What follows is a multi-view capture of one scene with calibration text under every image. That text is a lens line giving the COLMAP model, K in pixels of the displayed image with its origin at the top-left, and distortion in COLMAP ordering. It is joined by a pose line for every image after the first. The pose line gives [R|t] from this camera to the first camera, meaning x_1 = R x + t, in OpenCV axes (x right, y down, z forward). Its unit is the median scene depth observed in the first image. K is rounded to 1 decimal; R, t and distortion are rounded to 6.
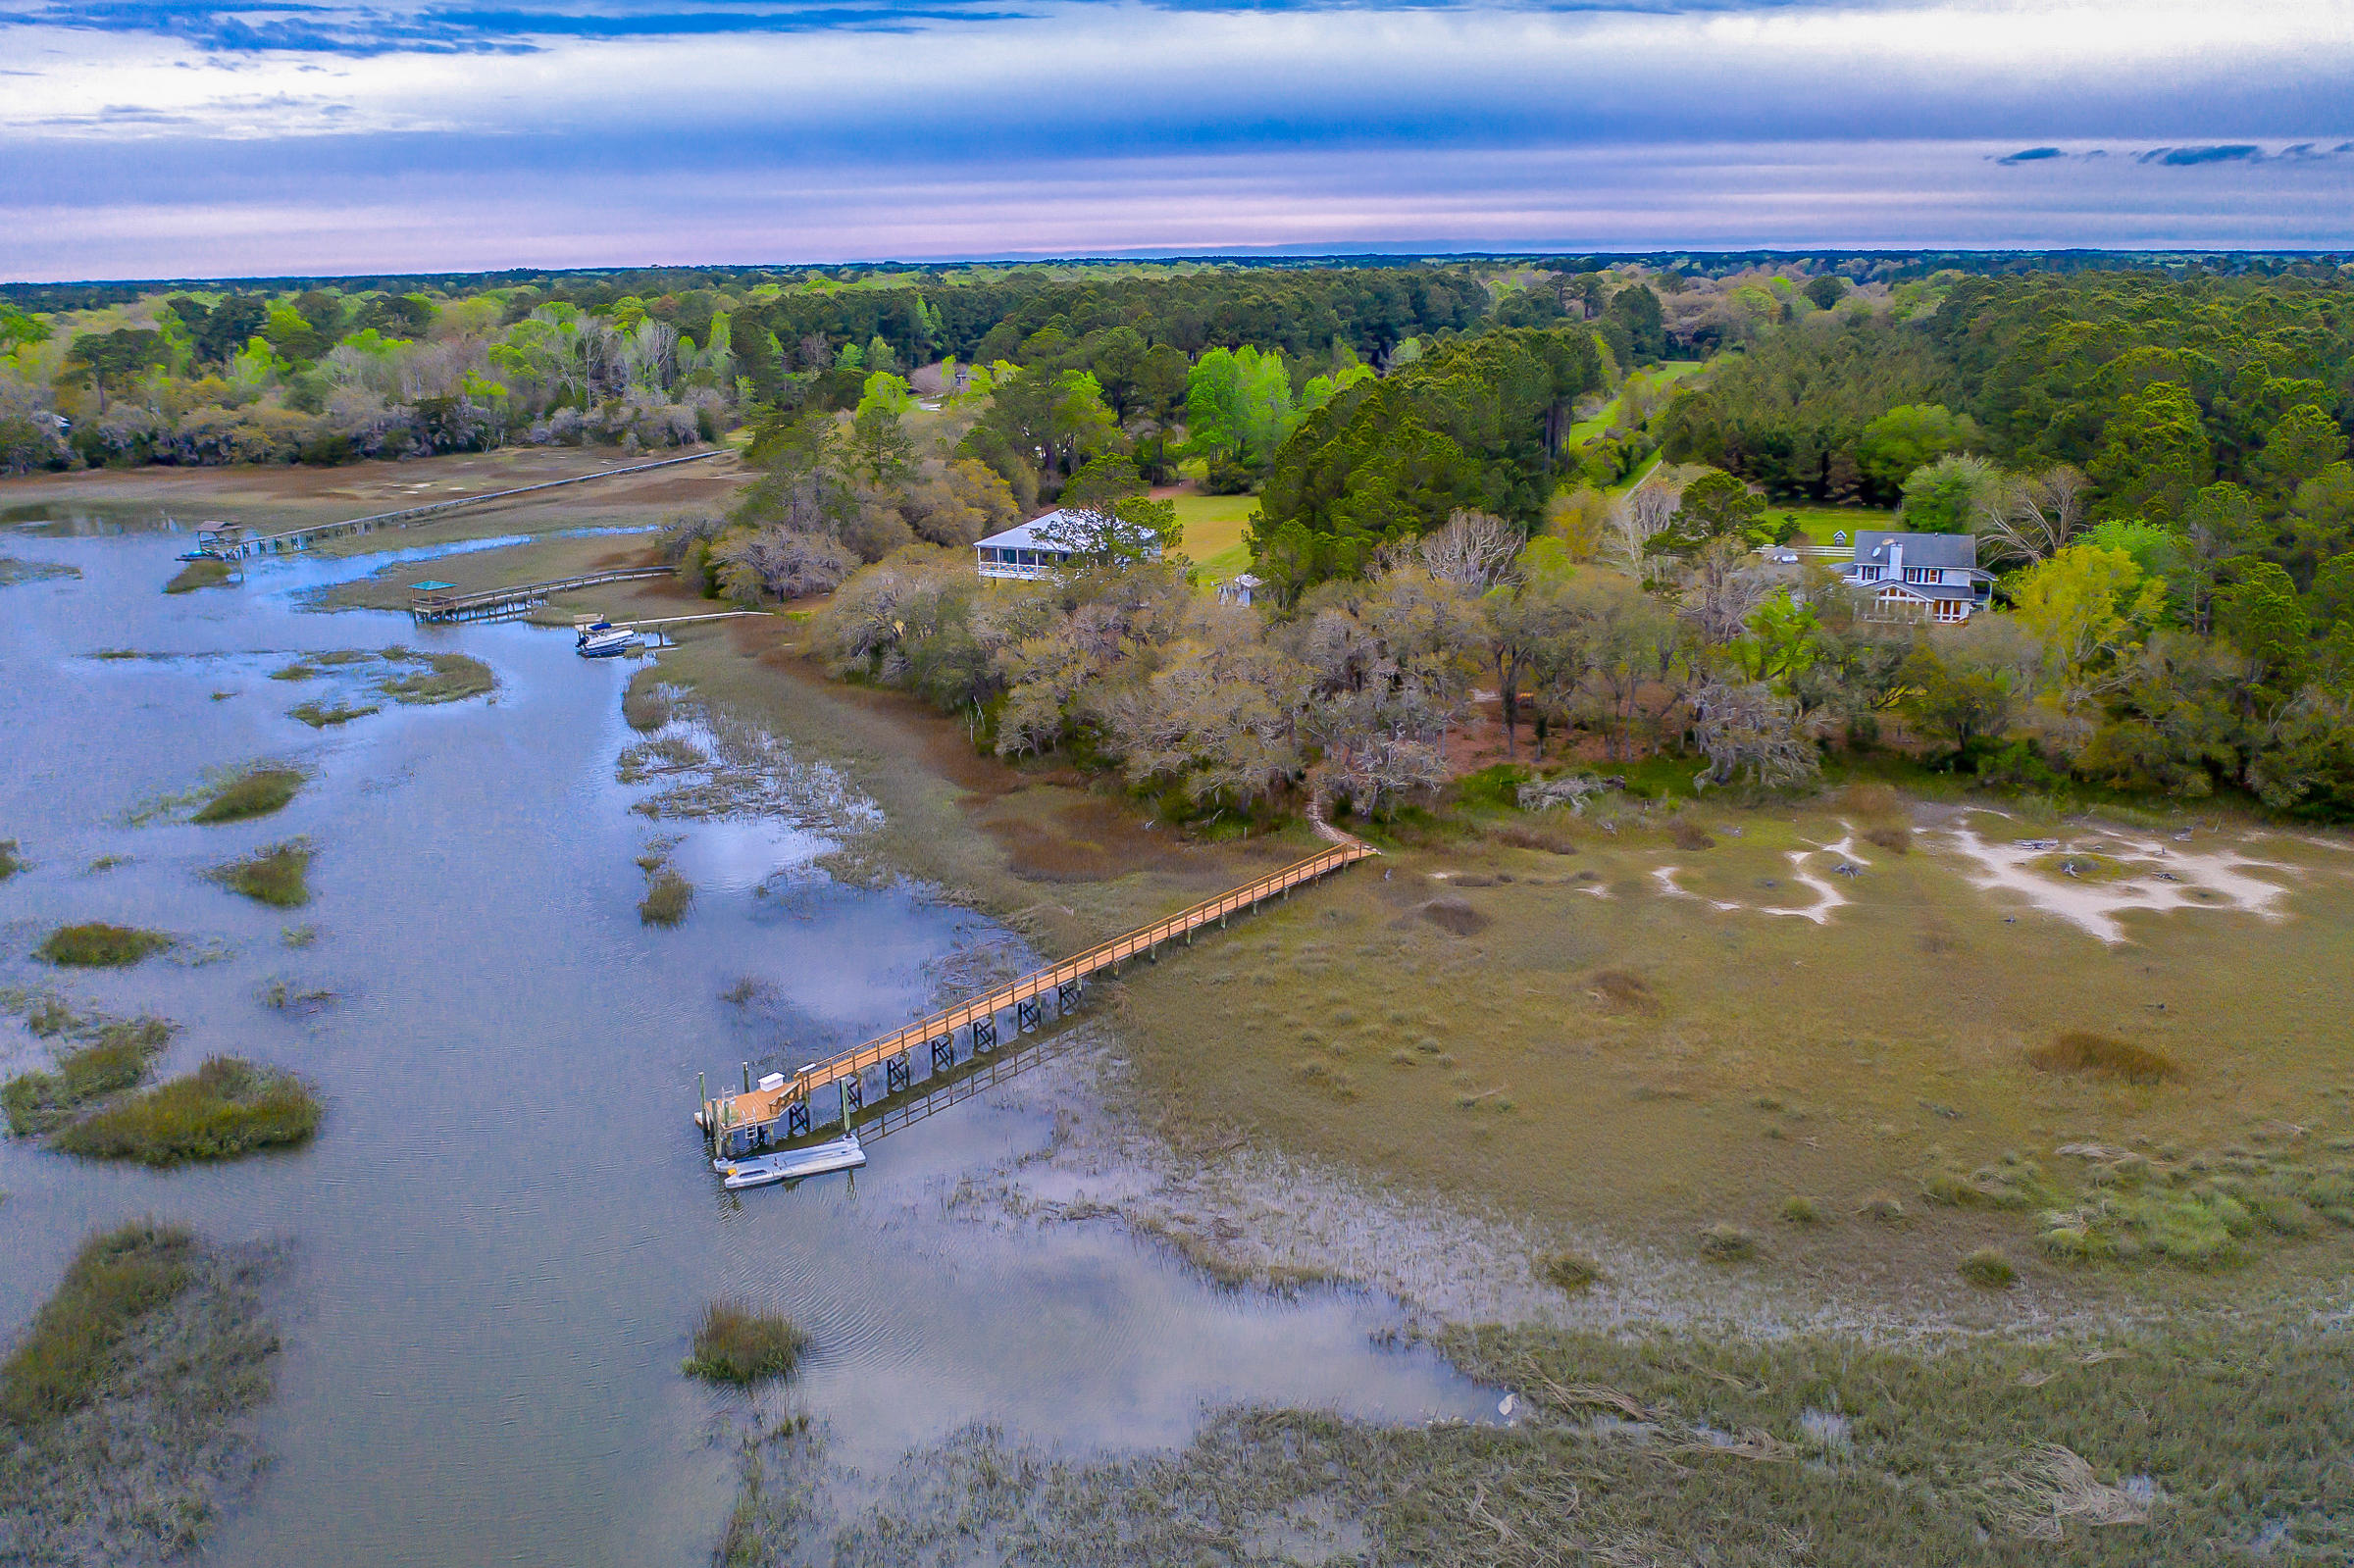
lens RADIAL K [[1897.2, 0, 1194.2], [0, 1897.2, 797.4], [0, 0, 1]] dist [-0.054704, 0.028324]
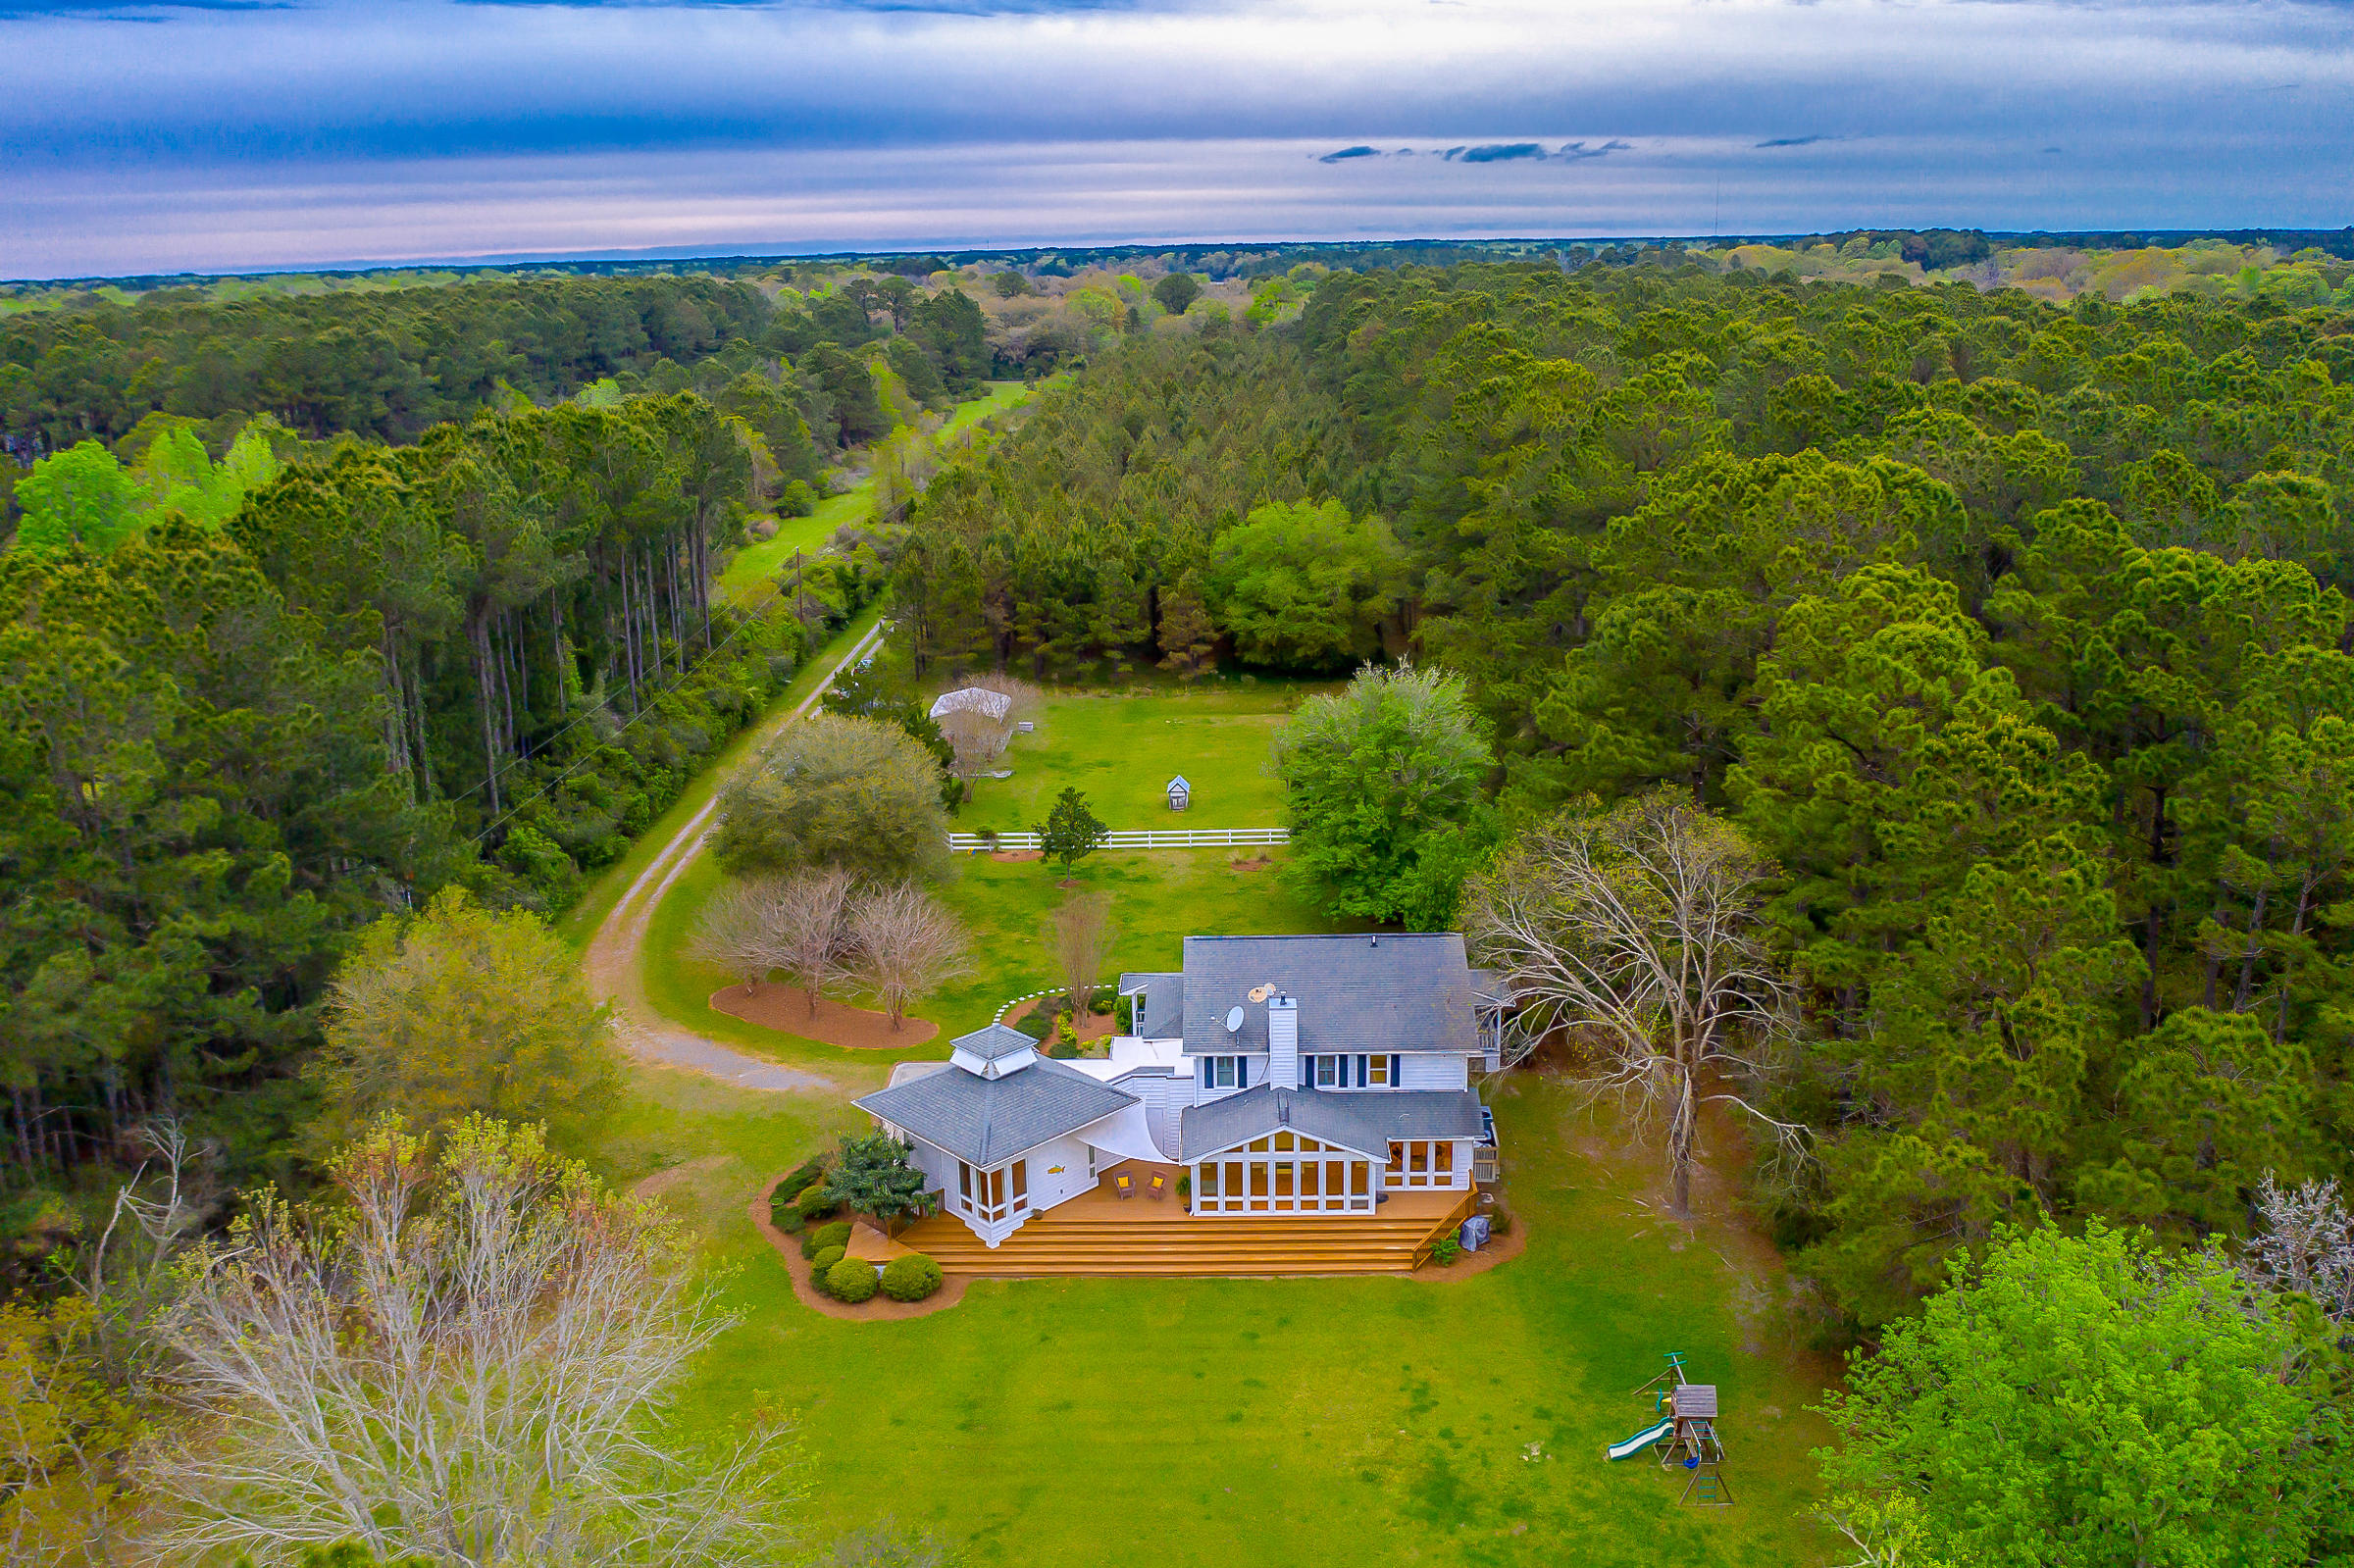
lens RADIAL K [[1897.2, 0, 1172.5], [0, 1897.2, 789.7], [0, 0, 1]] dist [-0.054704, 0.028324]
pose [[0.954725, -0.089242, 0.283788, 0.305279], [0.090249, 0.995873, 0.009553, -0.228514], [-0.283469, 0.016491, 0.958840, 0.788326]]
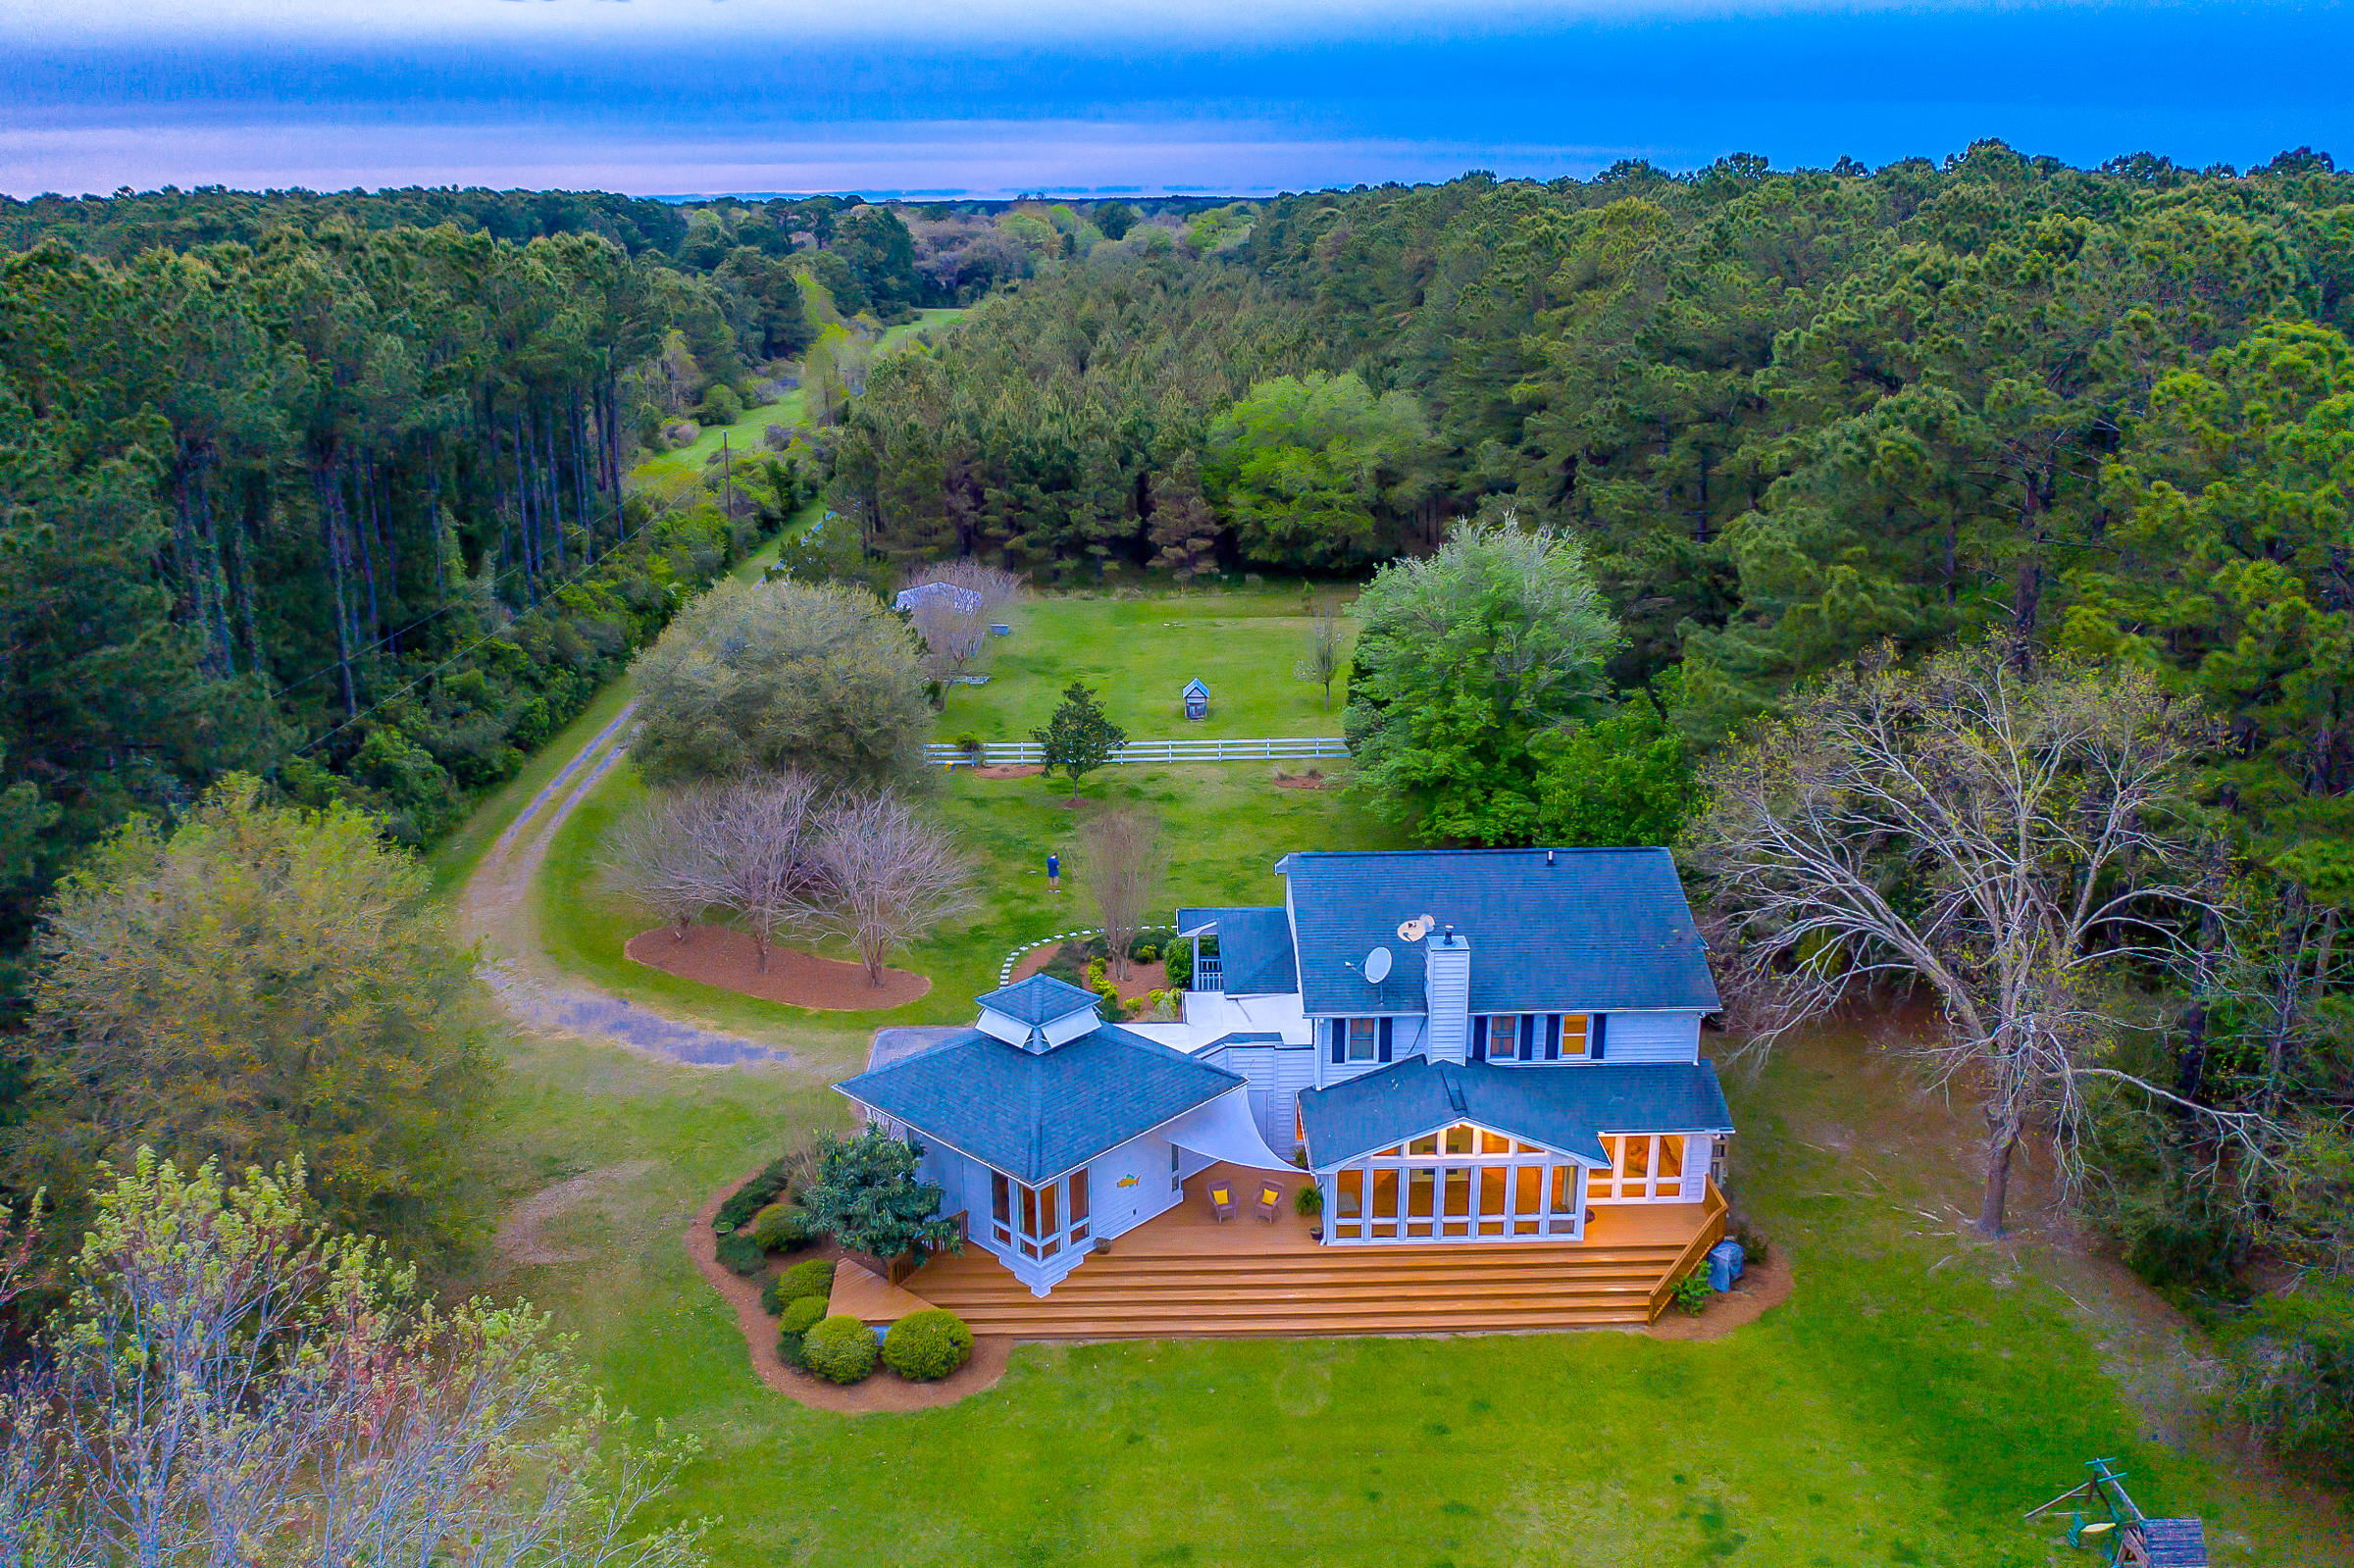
lens RADIAL K [[1897.2, 0, 1166.6], [0, 1897.2, 784.5], [0, 0, 1]] dist [-0.054704, 0.028324]
pose [[0.942514, -0.095528, 0.320222, 0.310406], [0.090112, 0.995426, 0.031725, -0.210713], [-0.321788, -0.001046, 0.946811, 0.938625]]
